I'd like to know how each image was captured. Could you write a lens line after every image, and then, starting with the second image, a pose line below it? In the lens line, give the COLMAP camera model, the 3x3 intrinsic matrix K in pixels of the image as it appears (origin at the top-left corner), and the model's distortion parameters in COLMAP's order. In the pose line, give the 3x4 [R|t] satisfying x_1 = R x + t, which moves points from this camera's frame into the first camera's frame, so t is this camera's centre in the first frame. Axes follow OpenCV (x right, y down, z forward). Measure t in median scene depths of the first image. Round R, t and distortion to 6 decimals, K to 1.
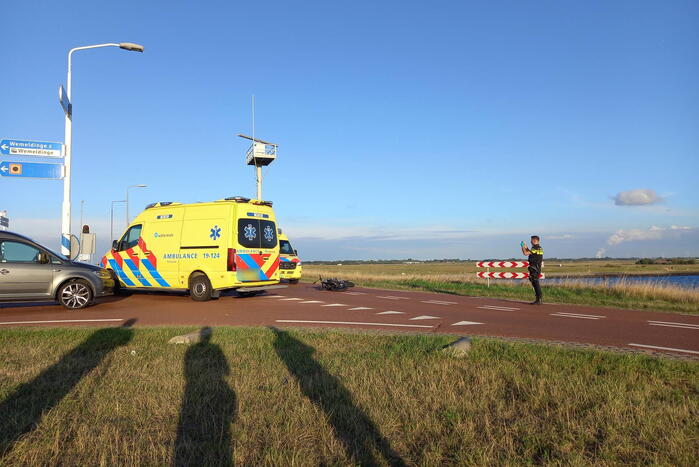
lens RADIAL K [[497.1, 0, 349.5], [0, 497.1, 233.5], [0, 0, 1]] dist [0.050946, -0.072717]
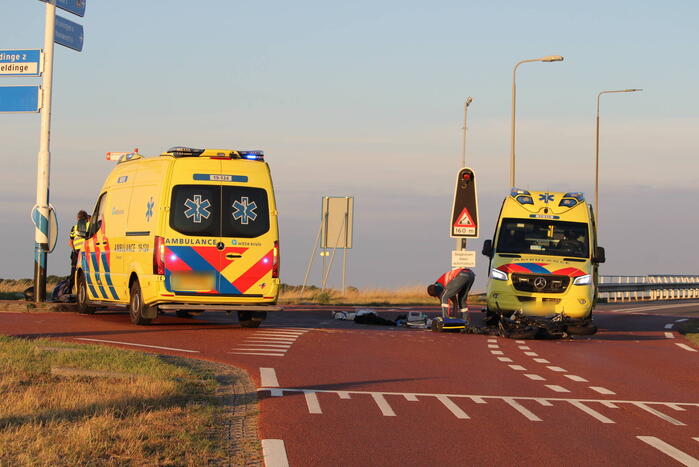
lens RADIAL K [[2027.4, 0, 349.5], [0, 2027.4, 233.5], [0, 0, 1]] dist [-0.323288, 0.960172]
pose [[0.774251, 0.016791, -0.632656, 1.346943], [-0.001224, 0.999686, 0.025033, -0.030733], [0.632878, -0.018608, 0.774028, -0.657090]]
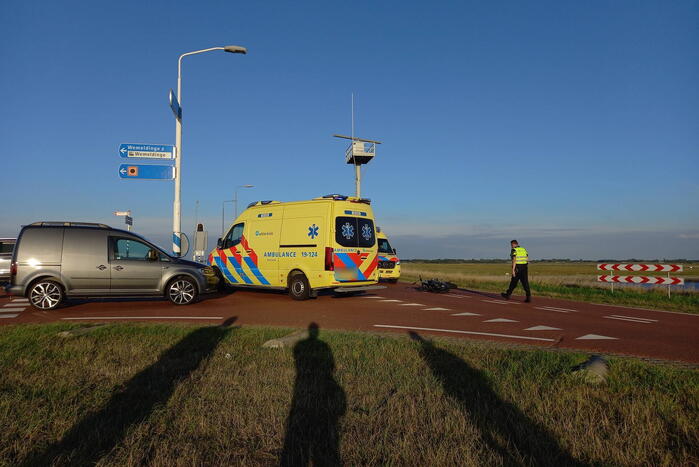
lens RADIAL K [[497.1, 0, 349.5], [0, 497.1, 233.5], [0, 0, 1]] dist [0.050946, -0.072717]
pose [[0.980586, 0.001396, -0.196087, -0.006518], [-0.000611, 0.999992, 0.004067, -0.000850], [0.196091, -0.003868, 0.980578, 0.051301]]
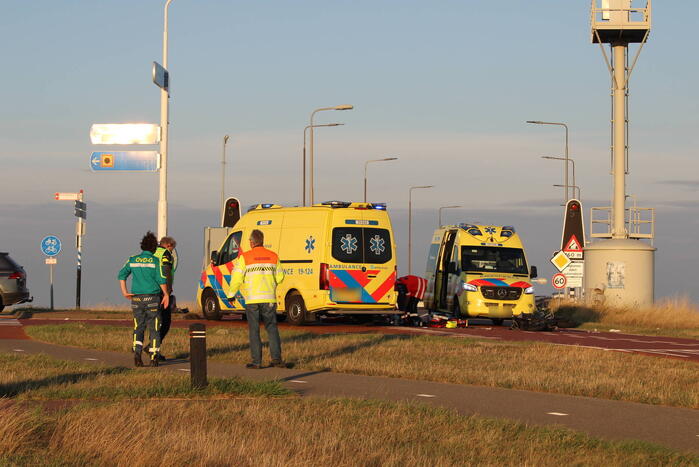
lens RADIAL K [[2075.3, 0, 349.5], [0, 2075.3, 233.5], [0, 0, 1]] dist [-0.246091, -1.787118]
pose [[0.899774, 0.003088, -0.436346, 1.247189], [0.005056, 0.999834, 0.017502, -0.076237], [0.436328, -0.017954, 0.899609, -2.003118]]
